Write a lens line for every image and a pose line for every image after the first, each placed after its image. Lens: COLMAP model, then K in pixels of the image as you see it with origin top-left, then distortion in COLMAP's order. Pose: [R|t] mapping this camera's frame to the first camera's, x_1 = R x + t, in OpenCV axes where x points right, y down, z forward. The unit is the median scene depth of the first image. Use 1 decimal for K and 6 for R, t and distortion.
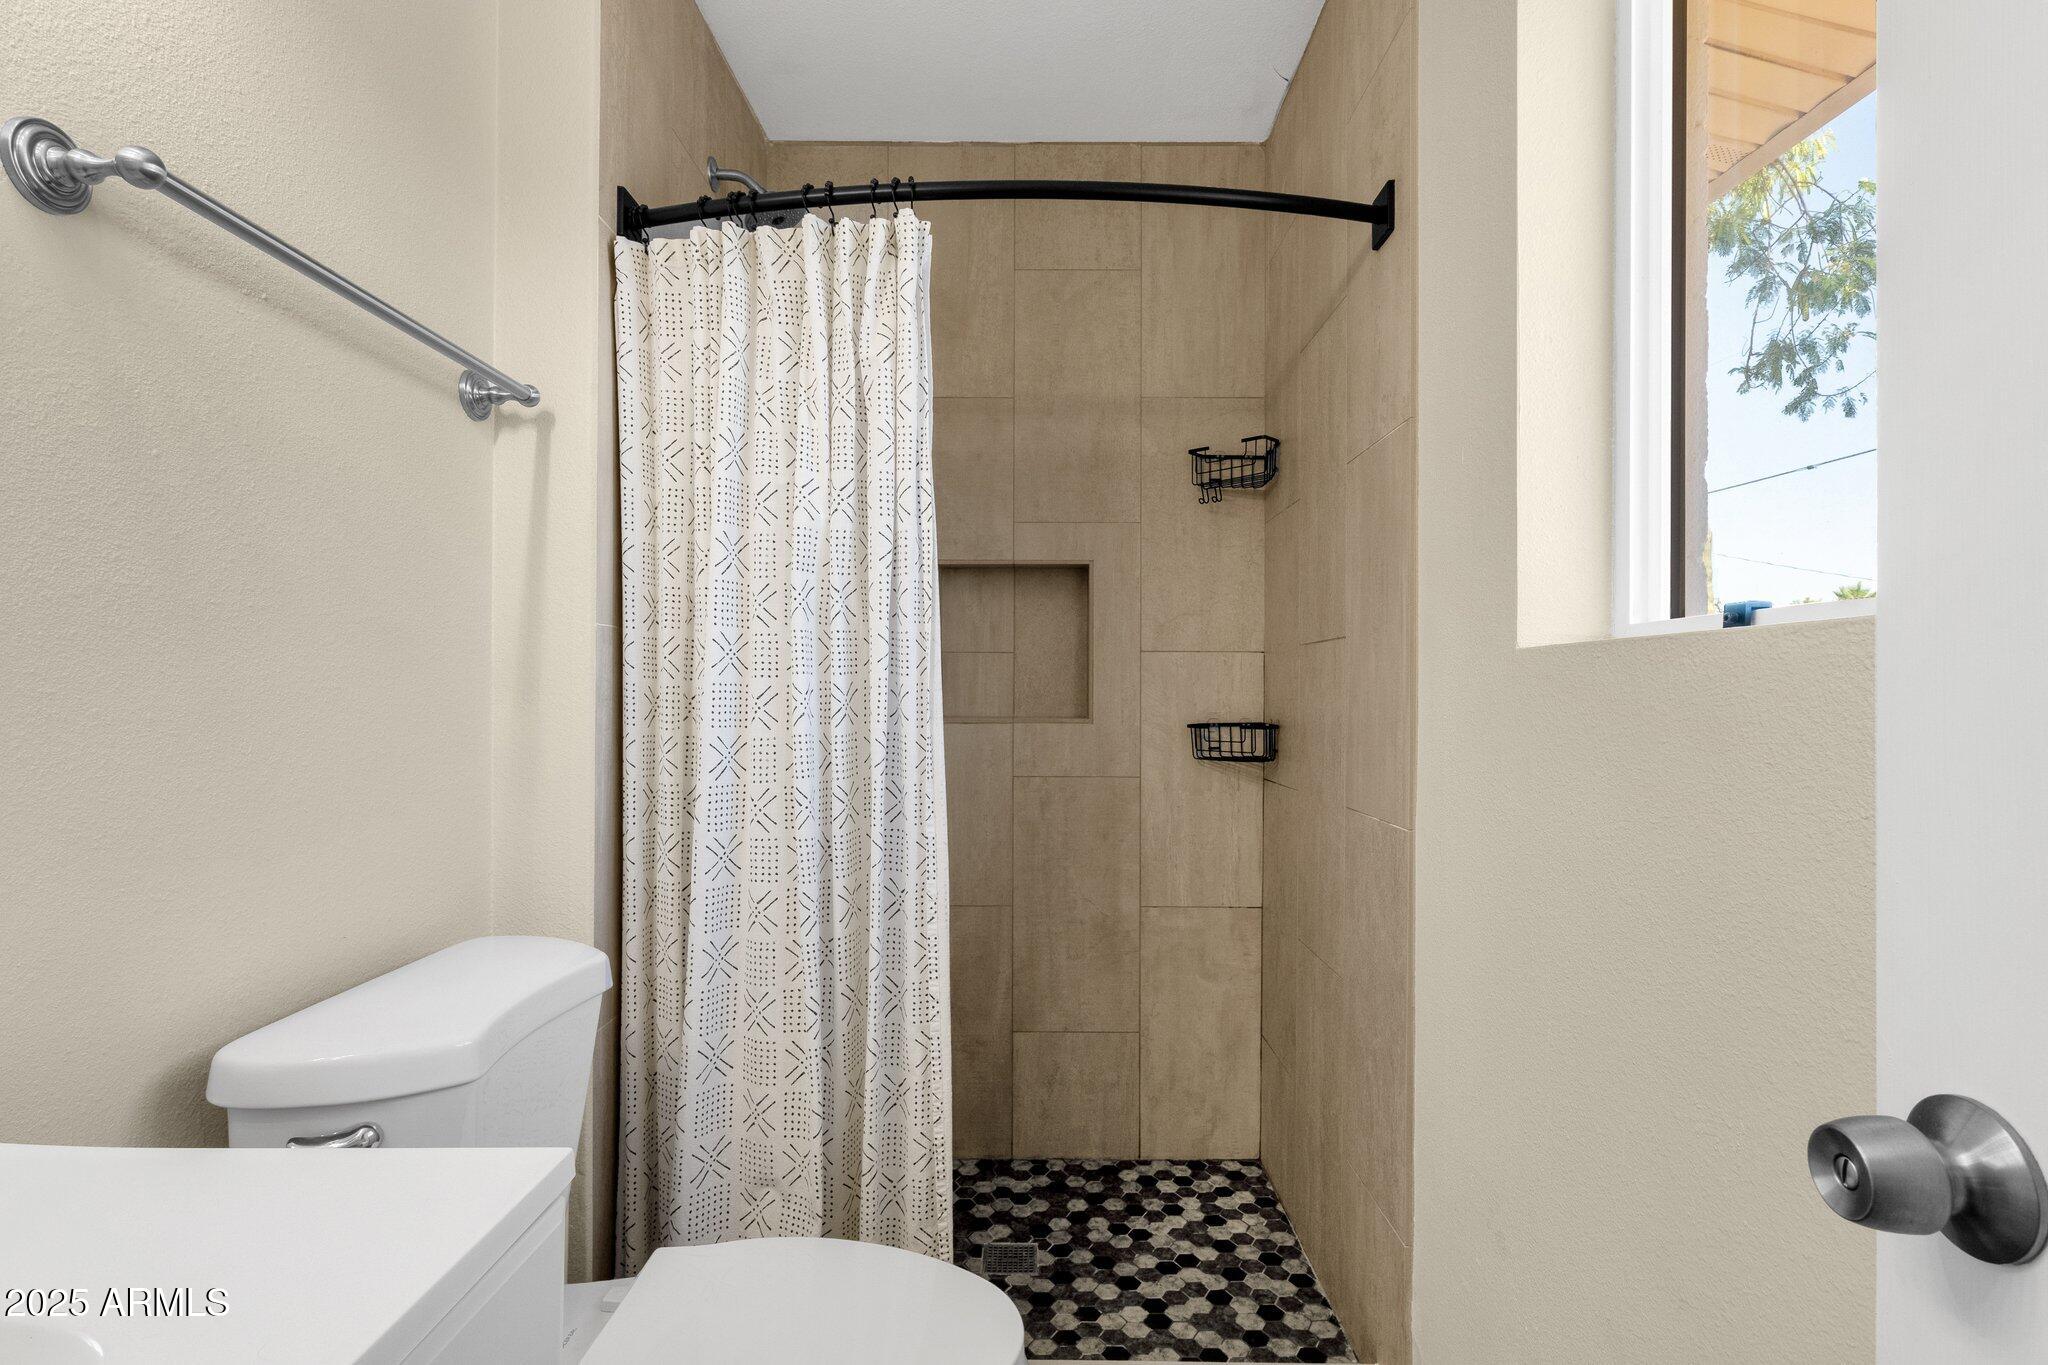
lens RADIAL K [[1016.4, 0, 1027.5], [0, 1016.4, 684.1], [0, 0, 1]] dist [-0.005249, -0.000235]
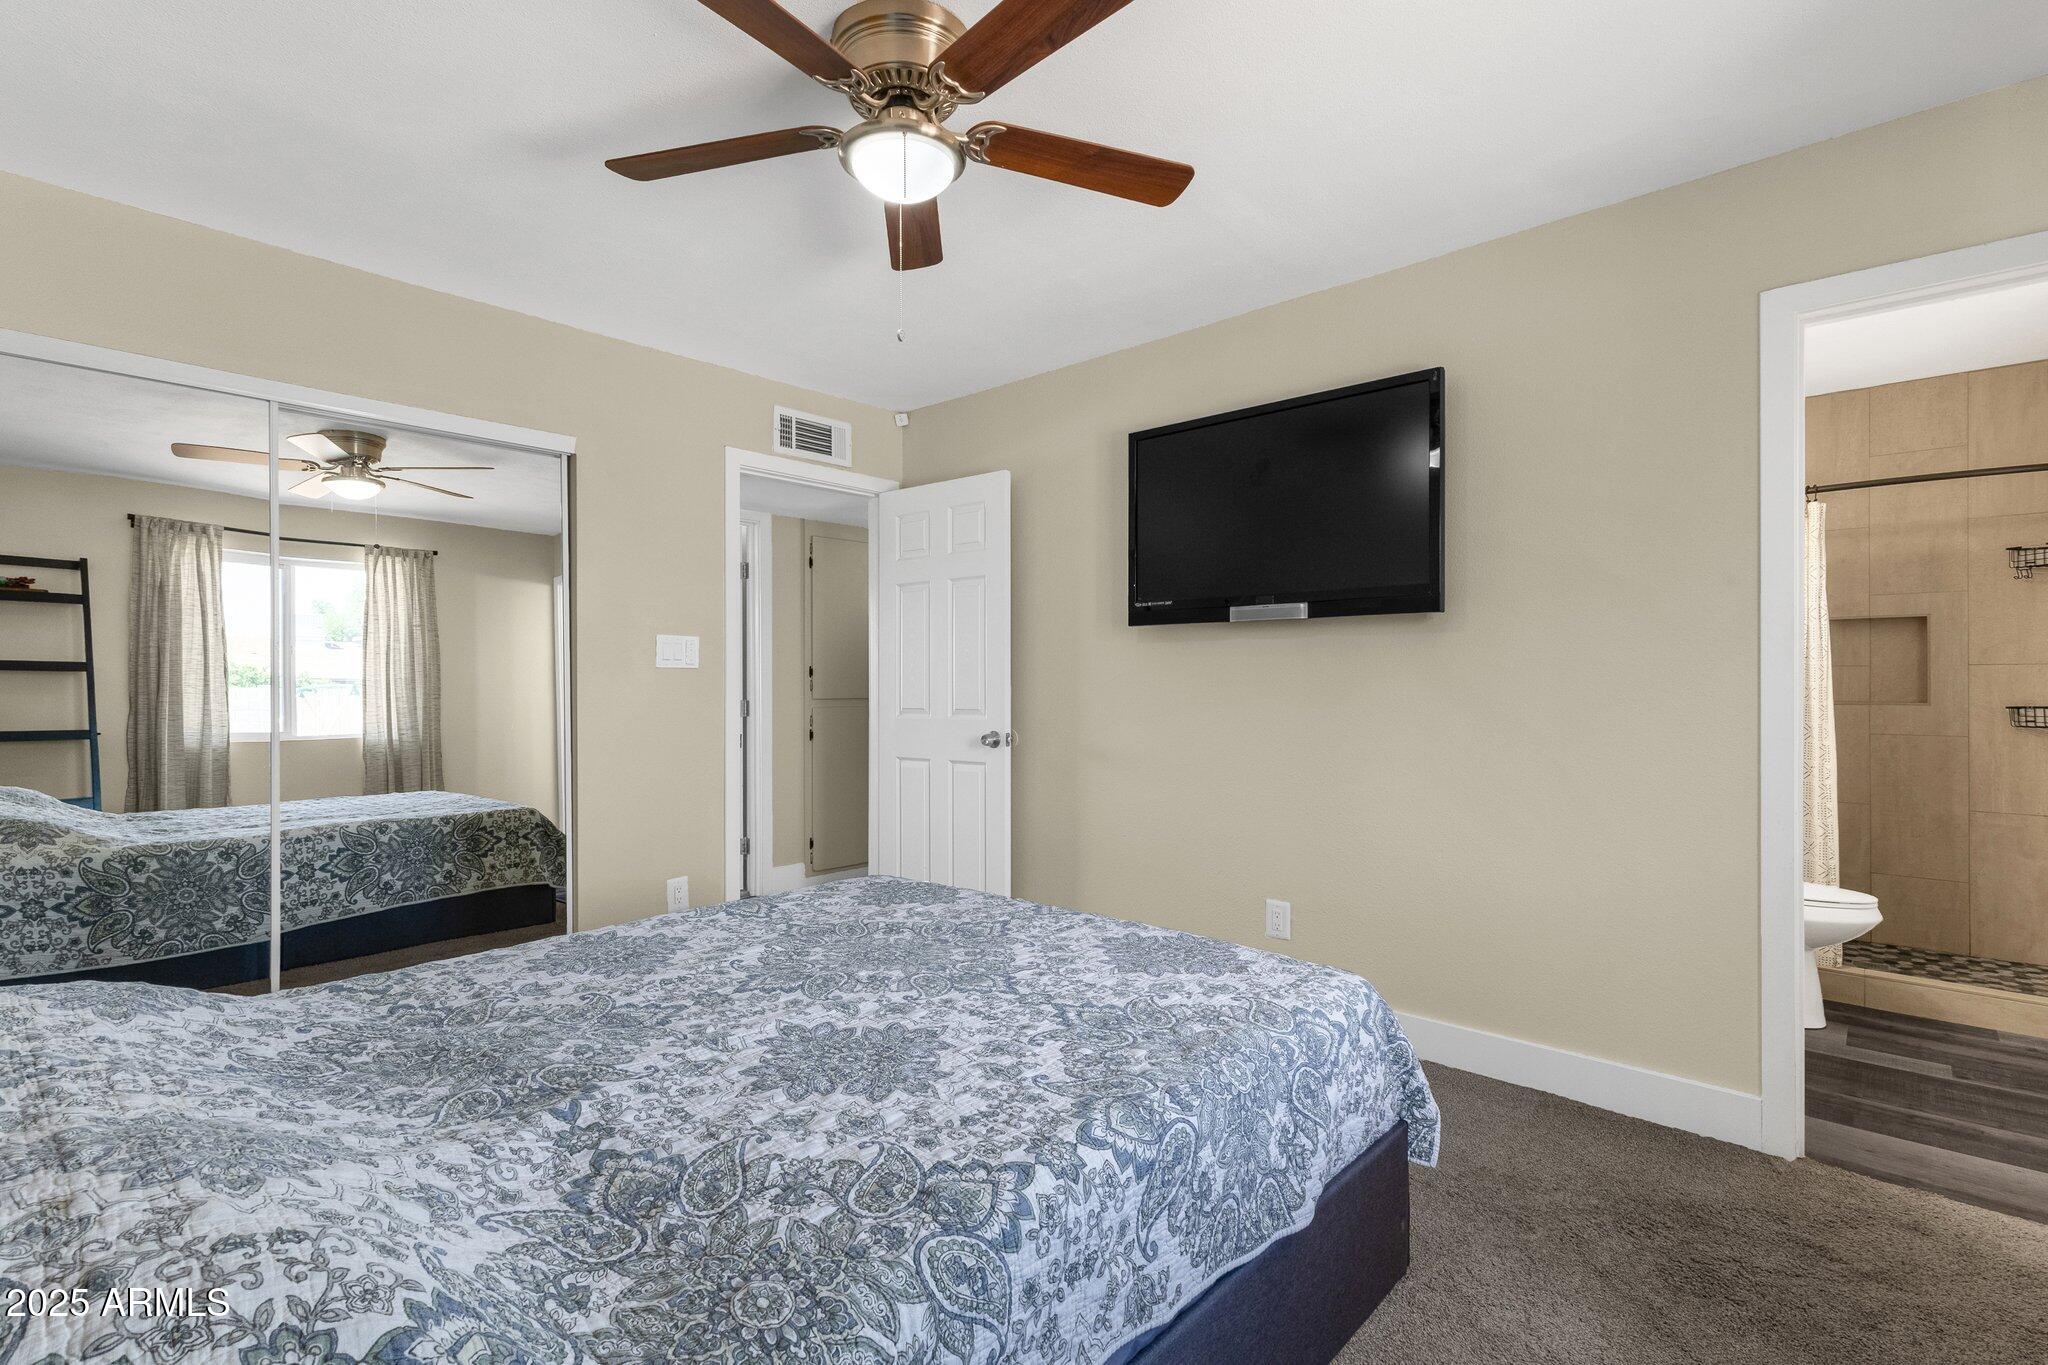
lens RADIAL K [[961.7, 0, 1021.0], [0, 961.7, 672.9], [0, 0, 1]] dist [0.012377, -0.000138]
pose [[0.745070, -0.005075, -0.666967, 0.013626], [0.004942, 0.999986, -0.002088, -0.022544], [0.666968, -0.001741, 0.745084, -1.335489]]
